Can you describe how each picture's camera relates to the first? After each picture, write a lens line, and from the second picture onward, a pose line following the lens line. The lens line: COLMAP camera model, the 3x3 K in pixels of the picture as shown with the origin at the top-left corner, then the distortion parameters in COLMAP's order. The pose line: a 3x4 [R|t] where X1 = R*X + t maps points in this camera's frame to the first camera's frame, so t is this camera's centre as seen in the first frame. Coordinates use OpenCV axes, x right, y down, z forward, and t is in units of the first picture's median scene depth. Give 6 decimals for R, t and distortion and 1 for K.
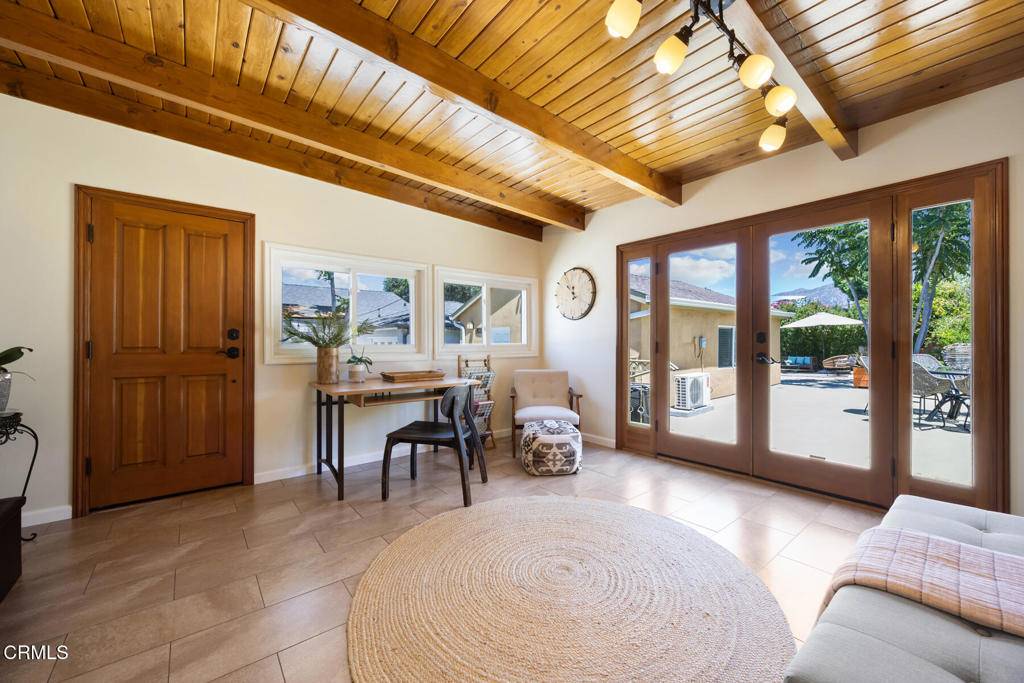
lens RADIAL K [[390.3, 0, 514.7], [0, 390.3, 343.6], [0, 0, 1]] dist [-0.002524, -0.000084]
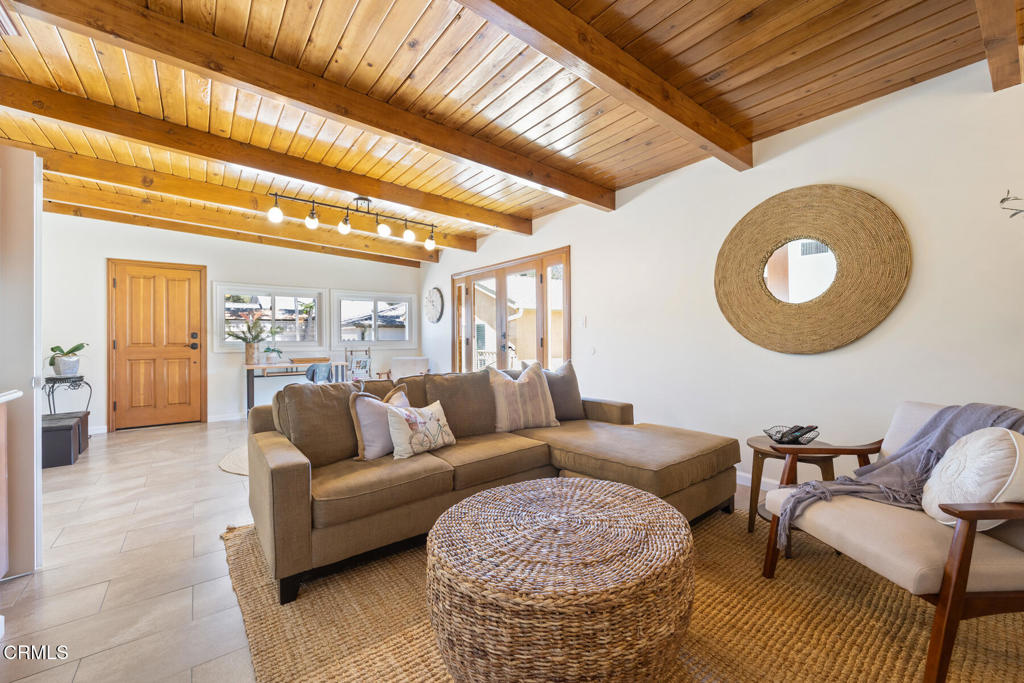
lens RADIAL K [[390.3, 0, 508.4], [0, 390.3, 341.3], [0, 0, 1]] dist [-0.002524, -0.000084]
pose [[0.999936, -0.005701, -0.009750, 0.700343], [0.005755, 0.999968, 0.005561, 0.000191], [0.009717, -0.005617, 0.999937, -0.729539]]
